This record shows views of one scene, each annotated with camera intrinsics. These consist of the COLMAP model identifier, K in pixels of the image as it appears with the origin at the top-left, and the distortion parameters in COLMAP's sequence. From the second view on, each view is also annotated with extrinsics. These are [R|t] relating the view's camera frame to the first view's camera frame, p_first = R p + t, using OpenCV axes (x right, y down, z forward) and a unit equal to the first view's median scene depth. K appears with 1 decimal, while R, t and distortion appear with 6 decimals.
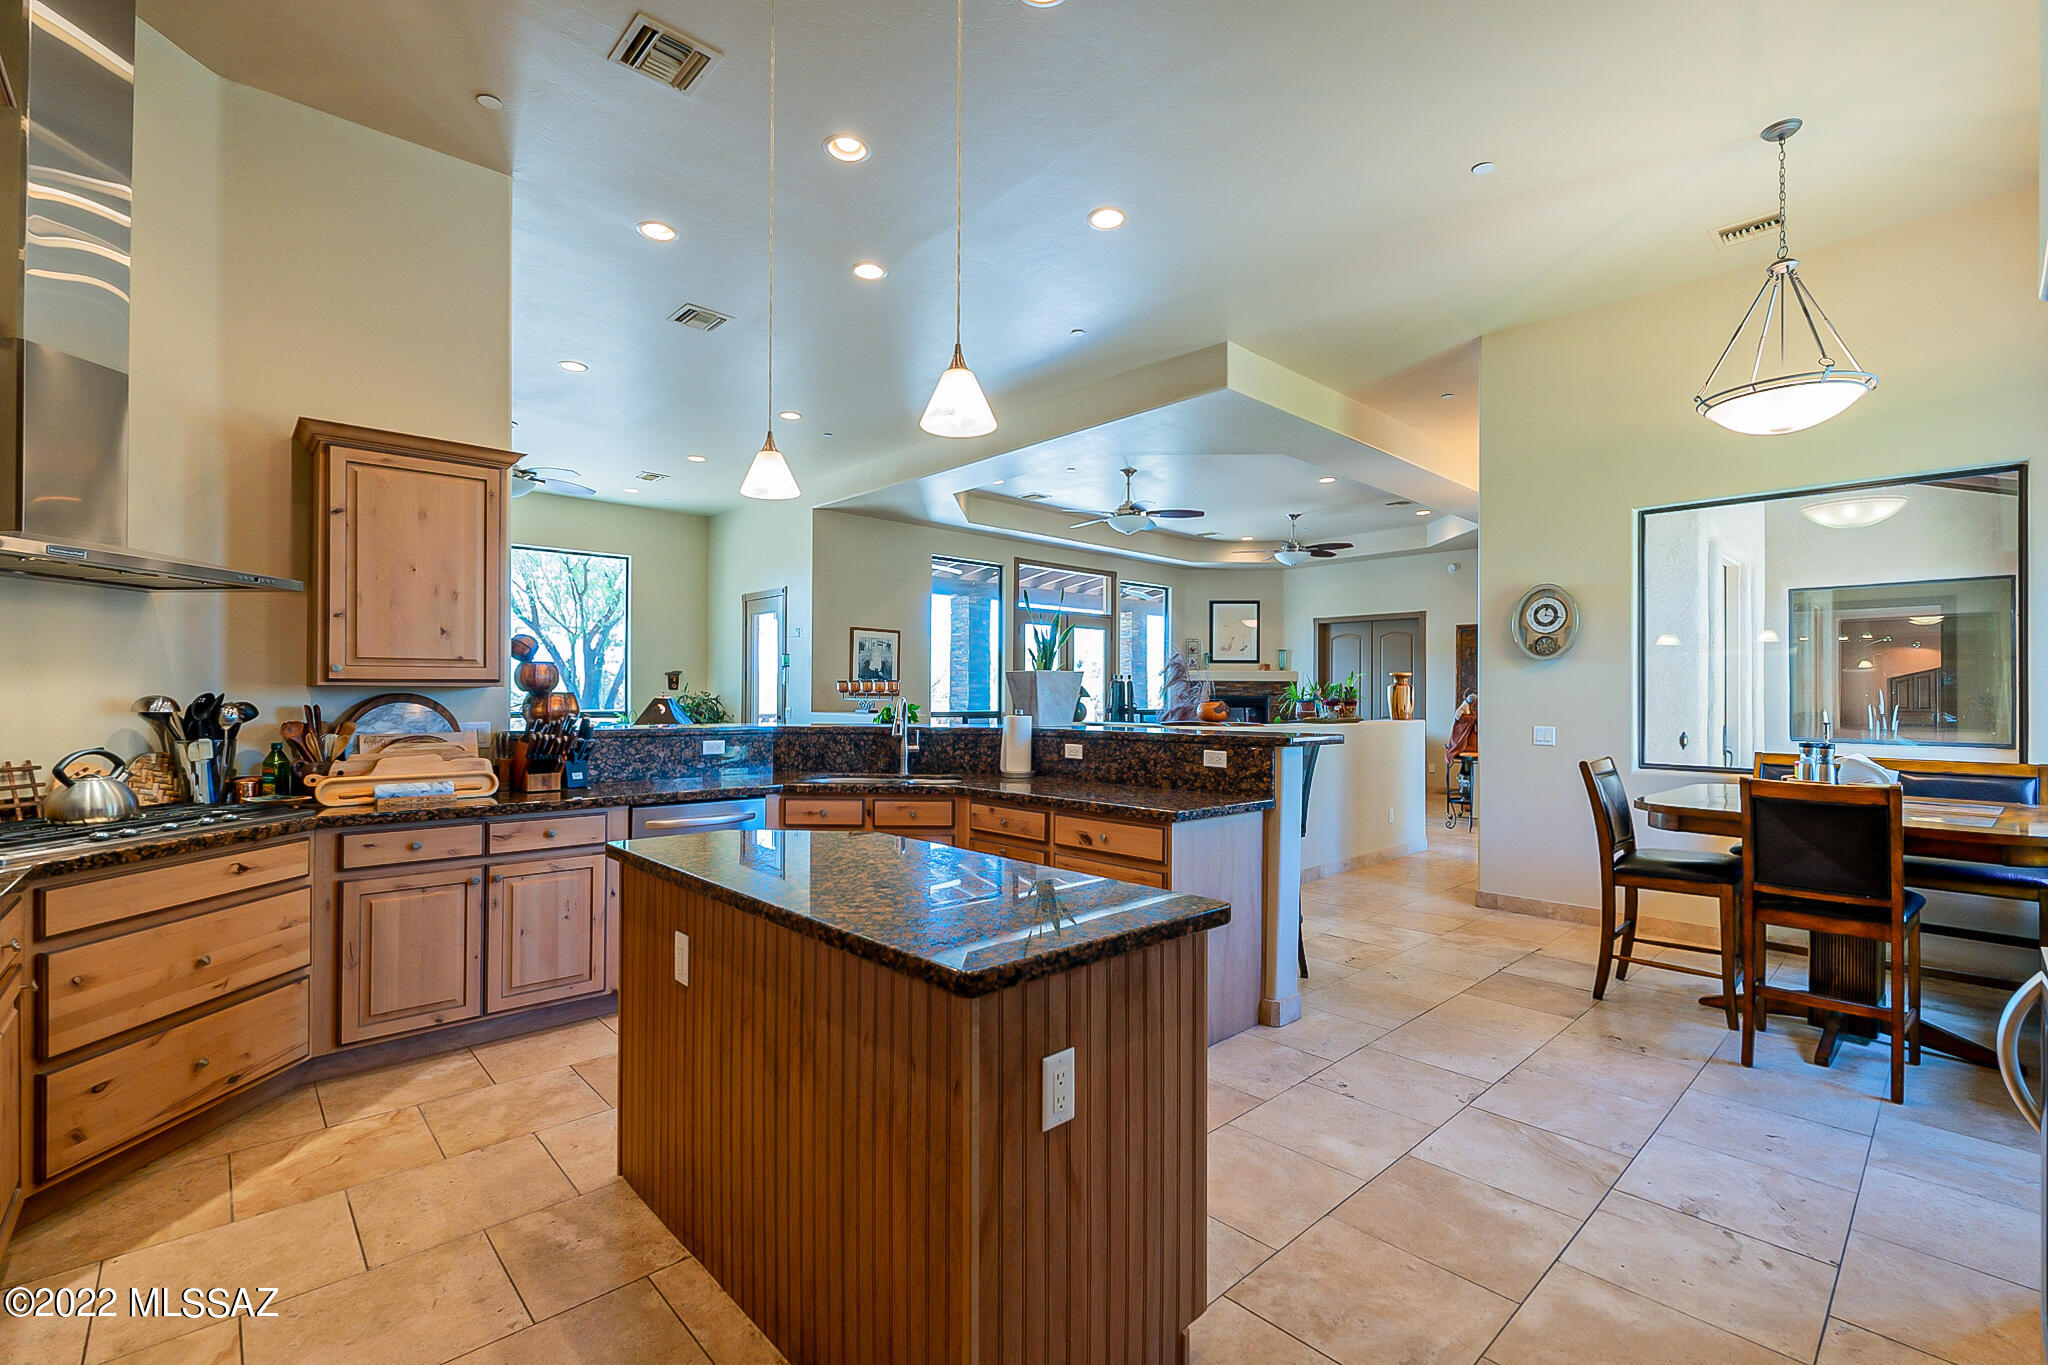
lens RADIAL K [[900.4, 0, 1026.6], [0, 900.4, 682.6], [0, 0, 1]] dist [-0.002438, 0.000001]
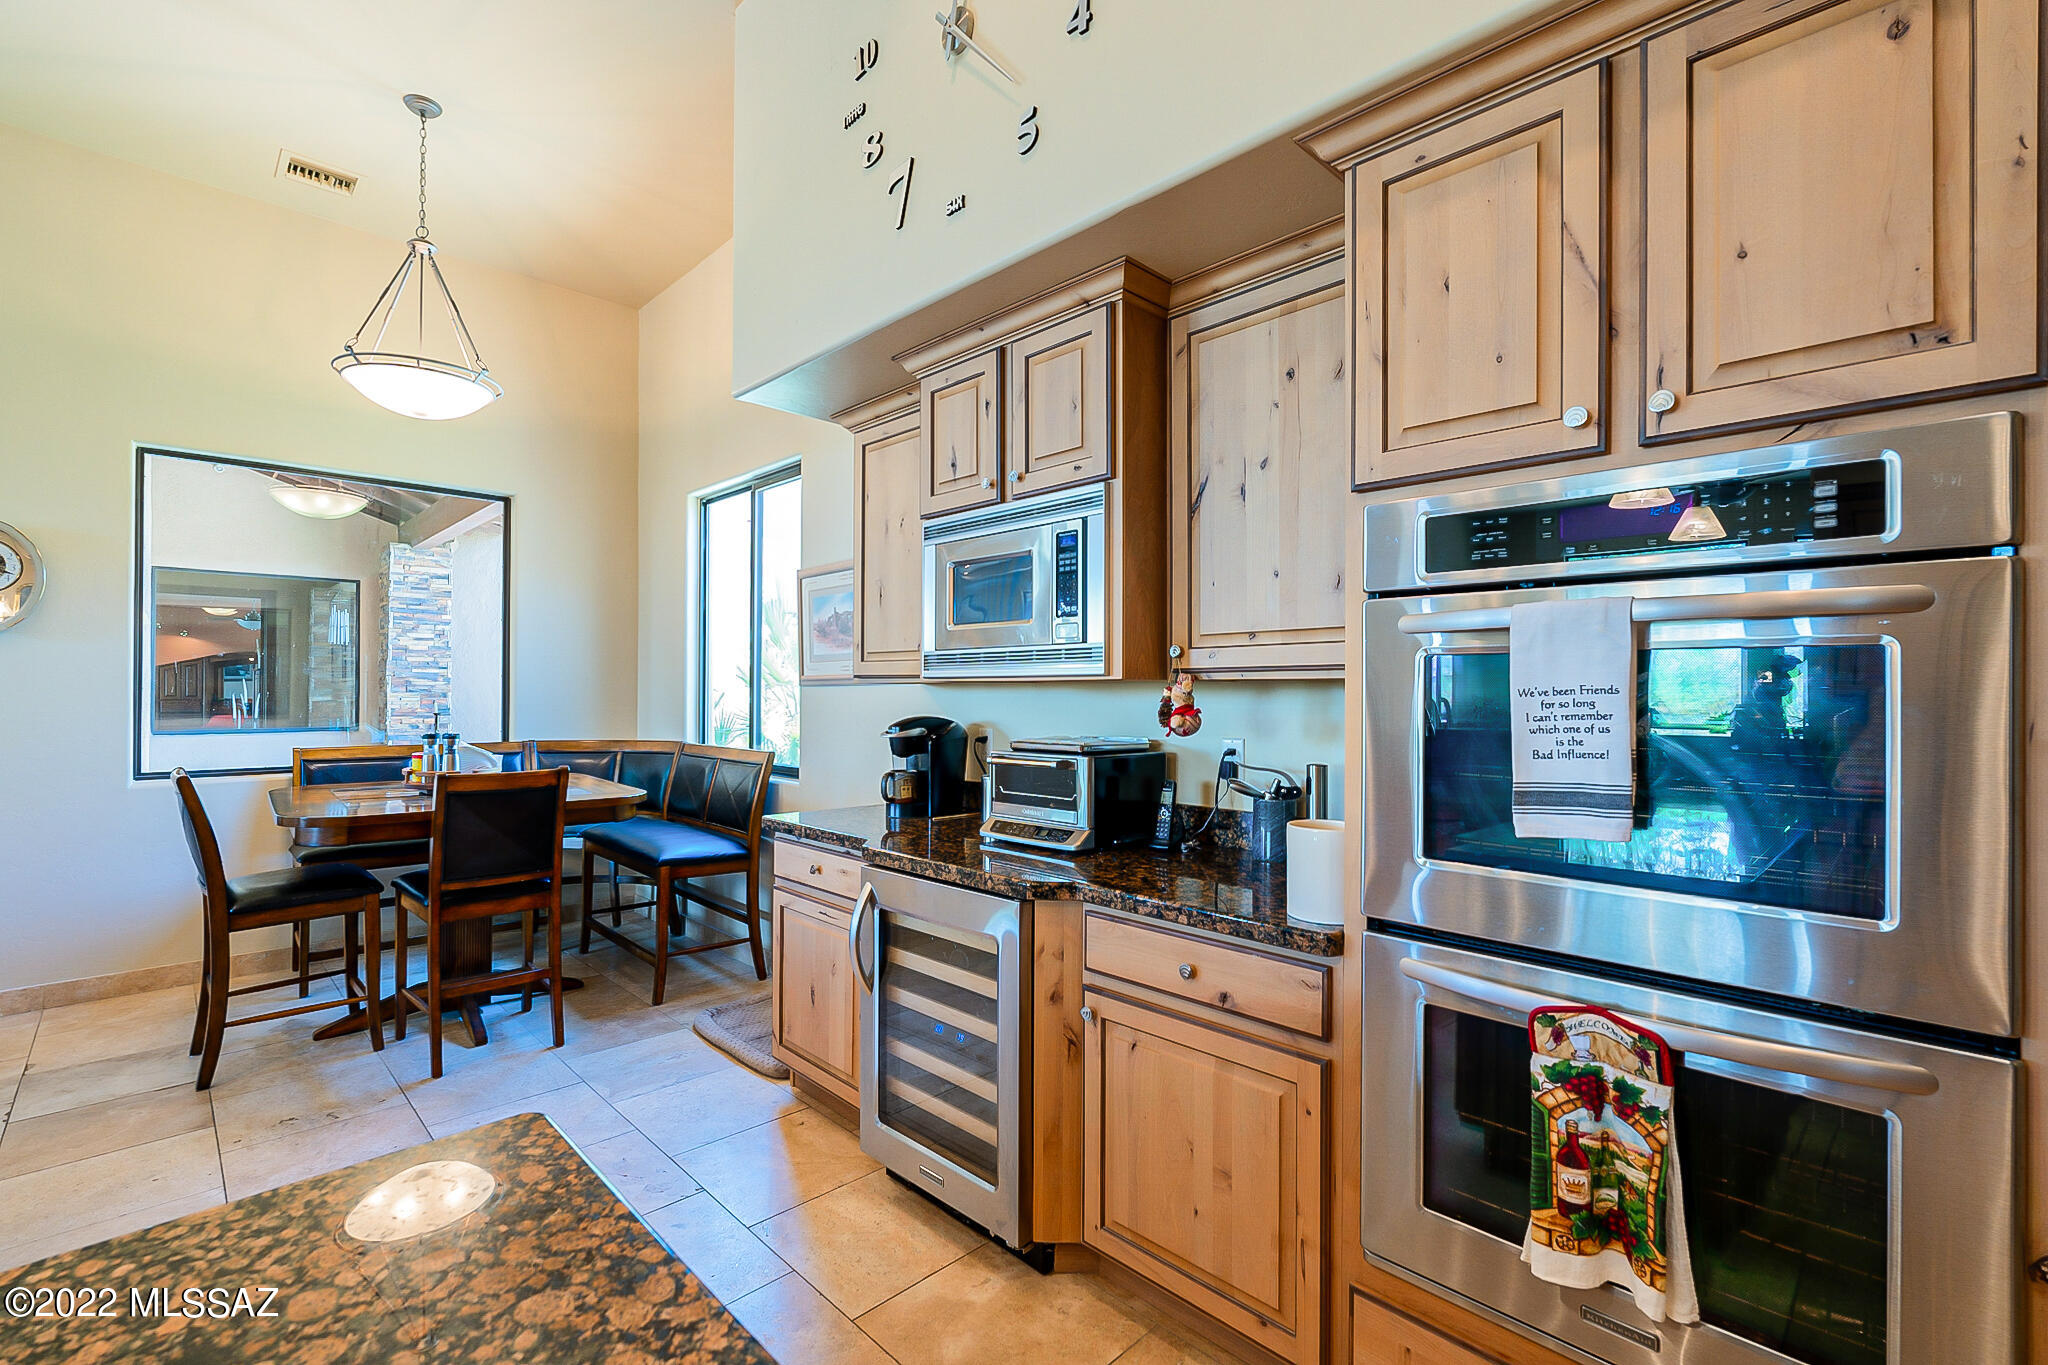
lens RADIAL K [[900.4, 0, 994.9], [0, 900.4, 682.2], [0, 0, 1]] dist [-0.002438, 0.000001]
pose [[-0.012024, 0.003287, 0.999922, -0.130269], [-0.015222, 0.999878, -0.003470, 0.003168], [-0.999812, -0.015262, -0.011972, 0.356265]]
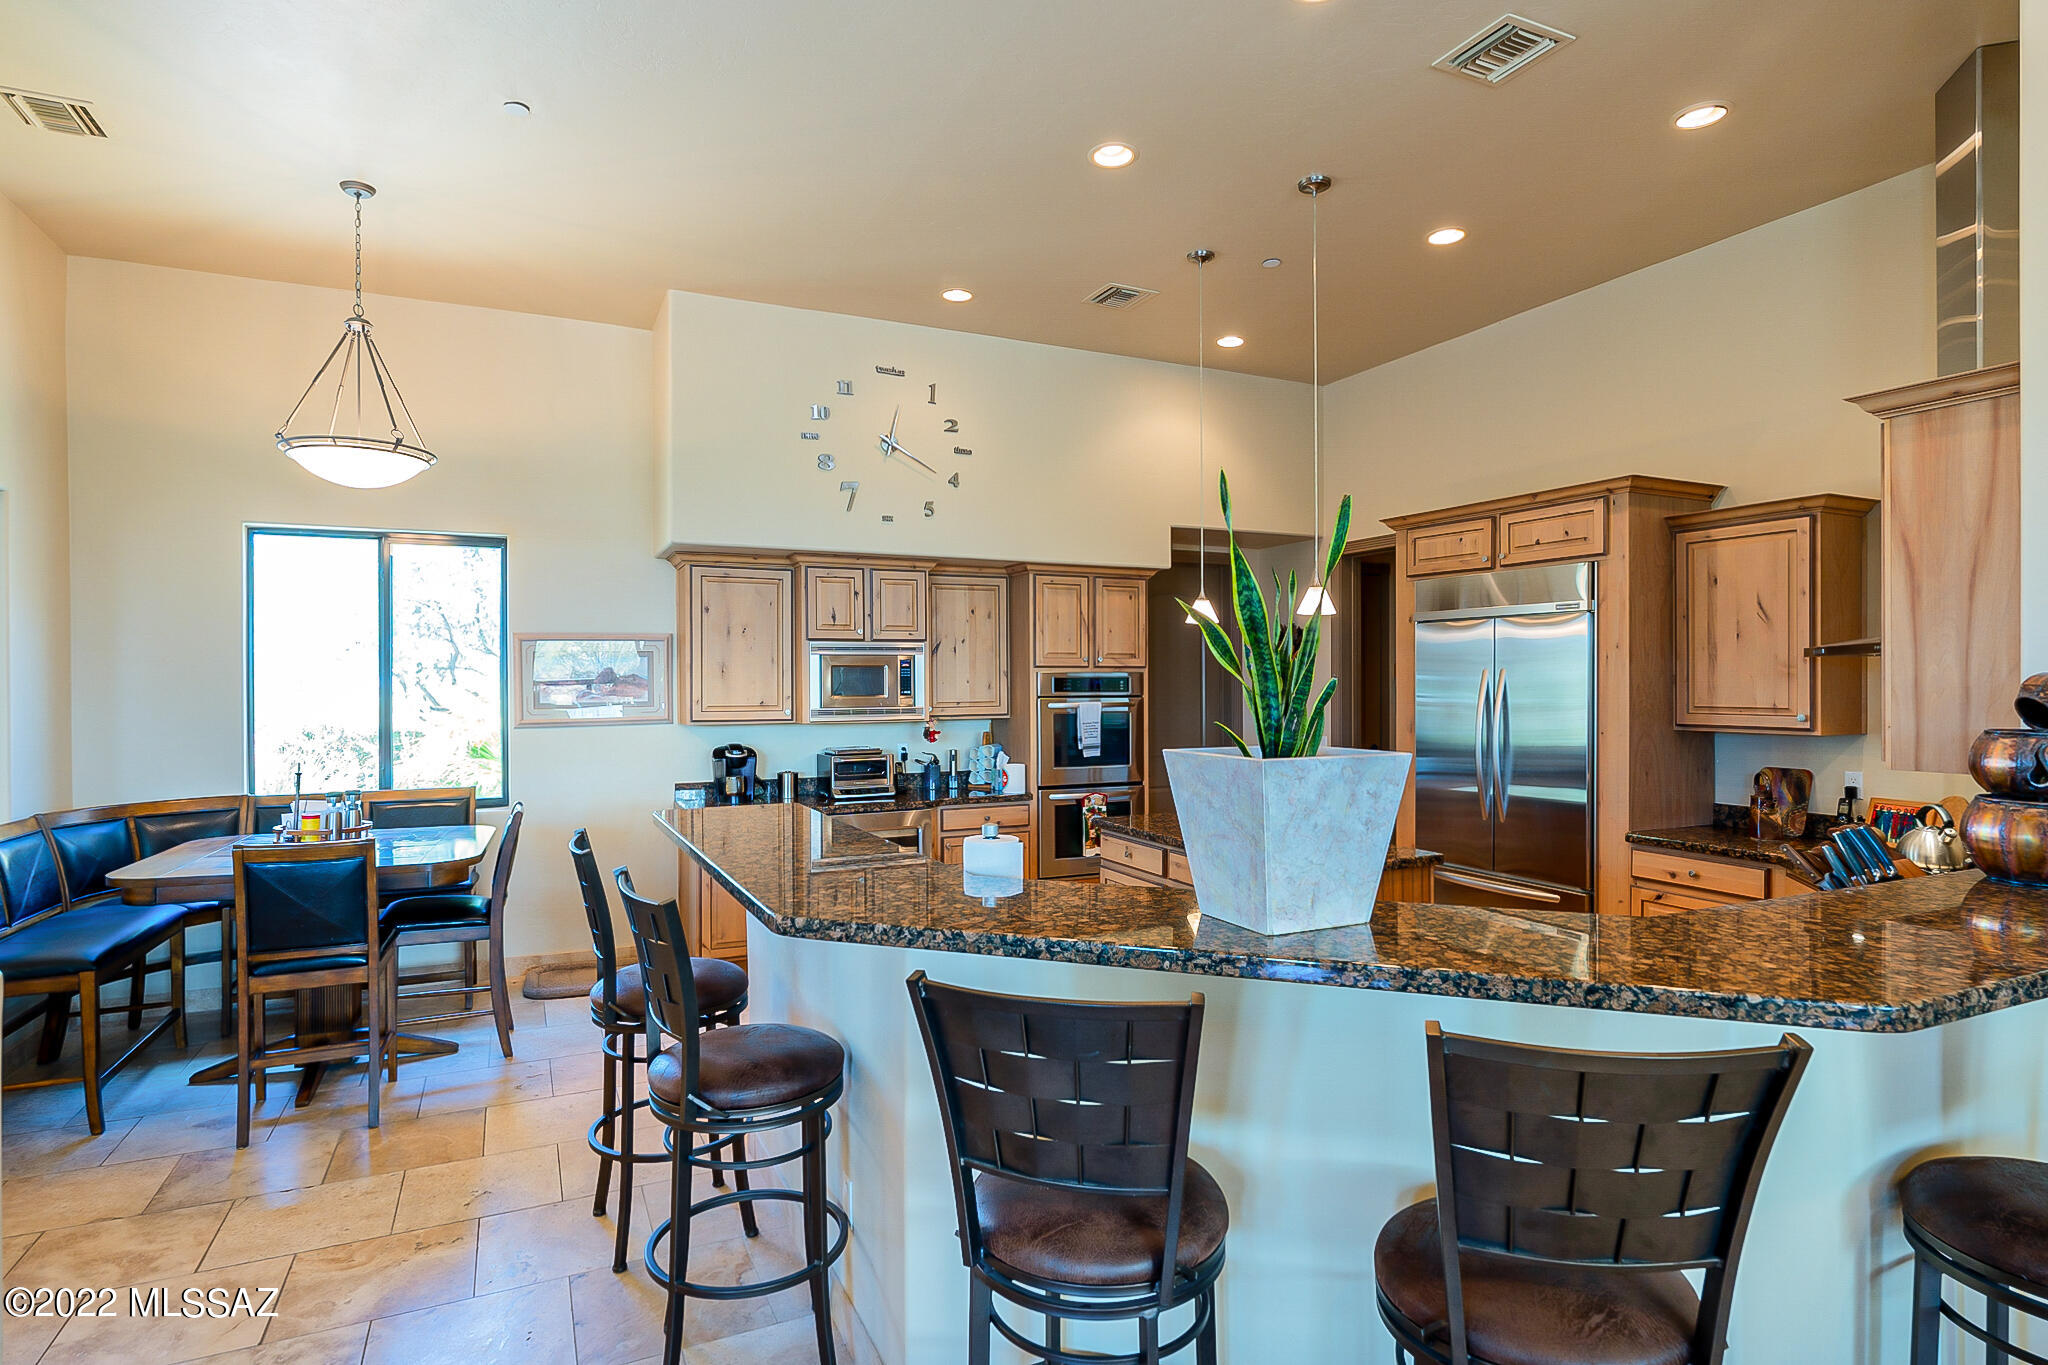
lens RADIAL K [[1088.9, 0, 1022.5], [0, 1088.9, 678.5], [0, 0, 1]] dist [0.010123, 0.000980]
pose [[-0.951899, 0.000406, 0.306411, -0.235965], [-0.003601, 0.999915, -0.012512, -0.045726], [-0.306390, -0.013013, -0.951817, 1.810186]]
